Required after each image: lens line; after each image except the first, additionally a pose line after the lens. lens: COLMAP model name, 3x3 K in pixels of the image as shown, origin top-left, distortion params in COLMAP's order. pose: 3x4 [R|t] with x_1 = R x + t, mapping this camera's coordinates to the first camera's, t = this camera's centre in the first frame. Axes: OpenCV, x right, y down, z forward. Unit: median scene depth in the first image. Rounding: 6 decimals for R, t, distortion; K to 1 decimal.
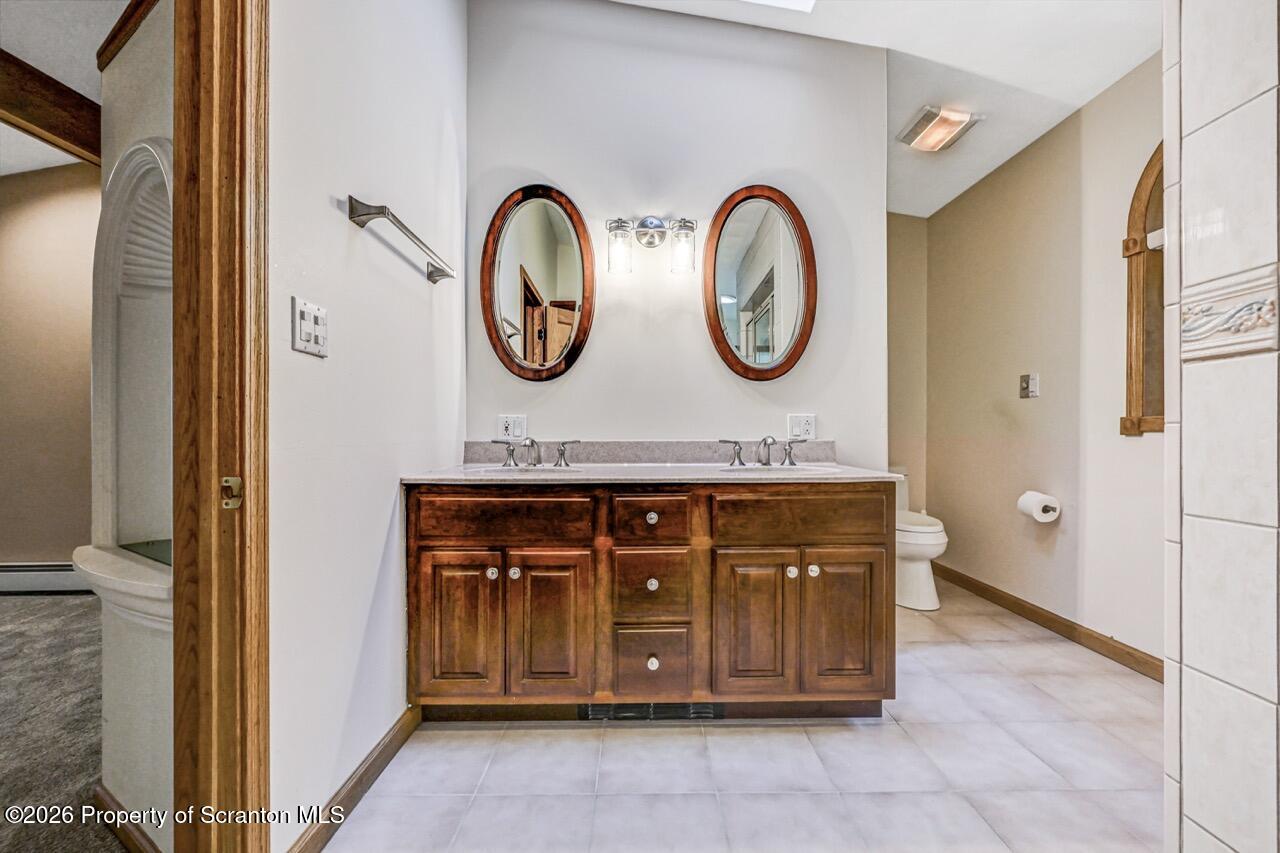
lens RADIAL K [[512.0, 0, 638.5], [0, 512.0, 435.4], [0, 0, 1]] dist [0.001831, -0.000018]
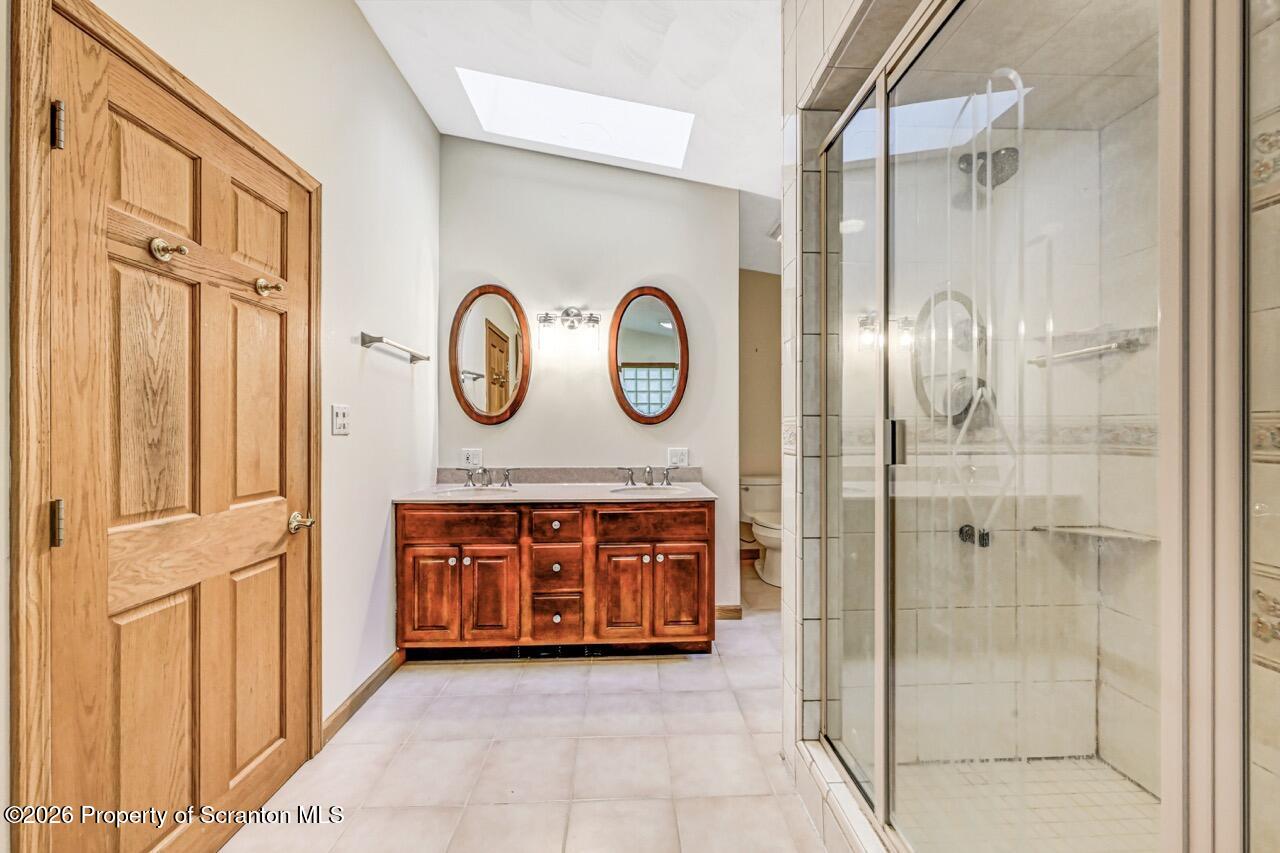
lens RADIAL K [[512.0, 0, 644.2], [0, 512.0, 424.7], [0, 0, 1]] dist [0.001831, -0.000018]
pose [[0.999467, 0.000470, 0.032631, 0.237399], [-0.000429, 0.999999, -0.001292, -0.138757], [-0.032632, 0.001278, 0.999467, -0.552882]]
